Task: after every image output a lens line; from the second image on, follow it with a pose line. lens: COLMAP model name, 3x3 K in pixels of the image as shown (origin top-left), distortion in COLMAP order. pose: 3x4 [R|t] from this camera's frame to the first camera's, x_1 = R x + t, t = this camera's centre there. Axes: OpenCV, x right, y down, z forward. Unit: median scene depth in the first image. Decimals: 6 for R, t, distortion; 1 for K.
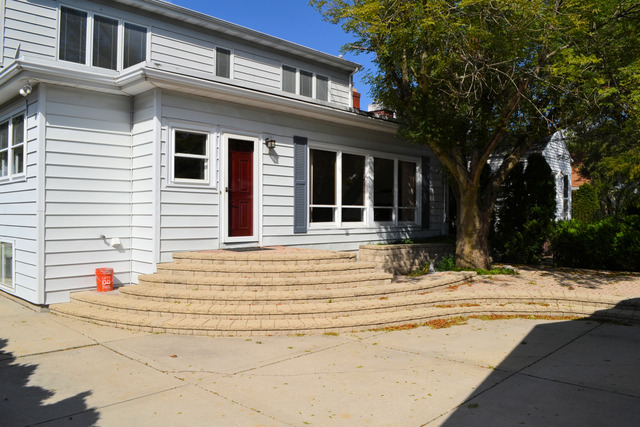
lens RADIAL K [[512.4, 0, 319.7], [0, 512.4, 211.6], [0, 0, 1]] dist [-0.083077, 0.001991]
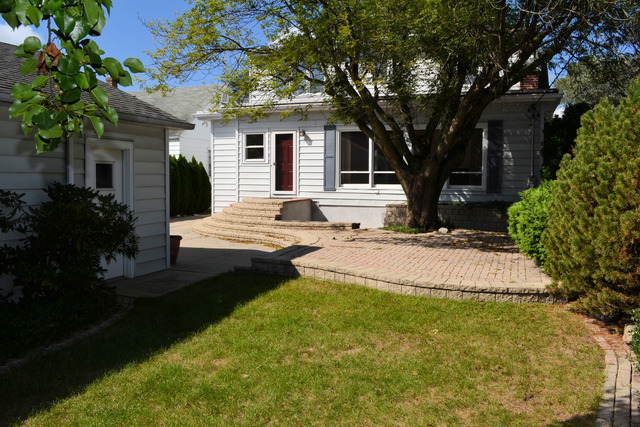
lens RADIAL K [[512.4, 0, 321.0], [0, 512.4, 215.6], [0, 0, 1]] dist [-0.083077, 0.001991]
pose [[0.380556, 0.065104, -0.922463, 1.399128], [-0.000762, 0.997541, 0.070088, 0.010315], [0.924757, -0.025969, 0.379670, 0.439130]]
